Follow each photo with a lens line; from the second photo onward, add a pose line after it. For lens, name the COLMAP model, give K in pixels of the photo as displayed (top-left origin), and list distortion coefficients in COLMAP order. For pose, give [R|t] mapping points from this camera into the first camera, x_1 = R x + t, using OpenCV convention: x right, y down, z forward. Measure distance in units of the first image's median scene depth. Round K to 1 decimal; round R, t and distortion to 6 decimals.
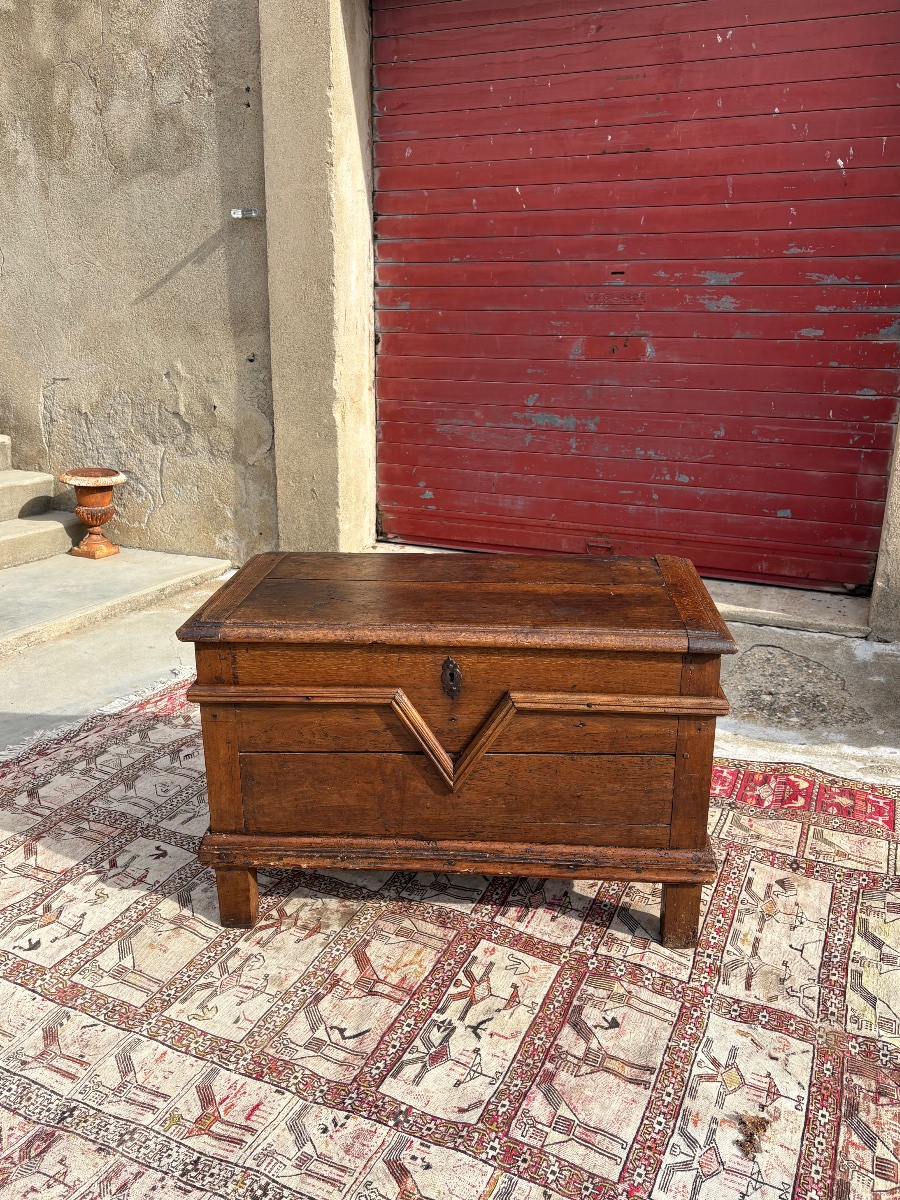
lens RADIAL K [[965.5, 0, 450.0], [0, 965.5, 600.0], [0, 0, 1]] dist [0.016243, 0.017541]
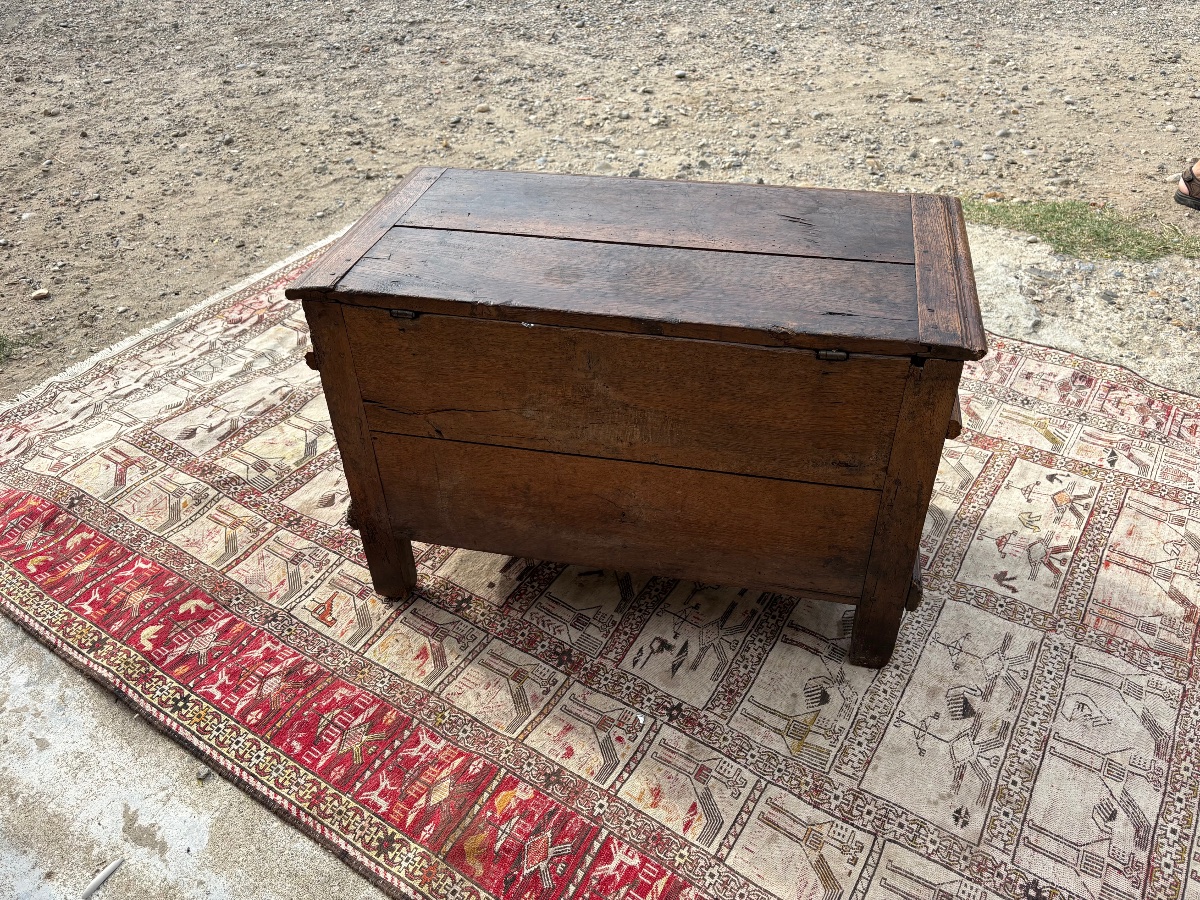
lens RADIAL K [[911.1, 0, 588.9], [0, 911.1, 456.4], [0, 0, 1]] dist [0.040039, -0.043908]
pose [[-0.987065, -0.059066, 0.149043, -0.068585], [0.092118, 0.551922, 0.828792, -0.541891], [-0.131214, 0.831801, -0.539342, 1.571291]]
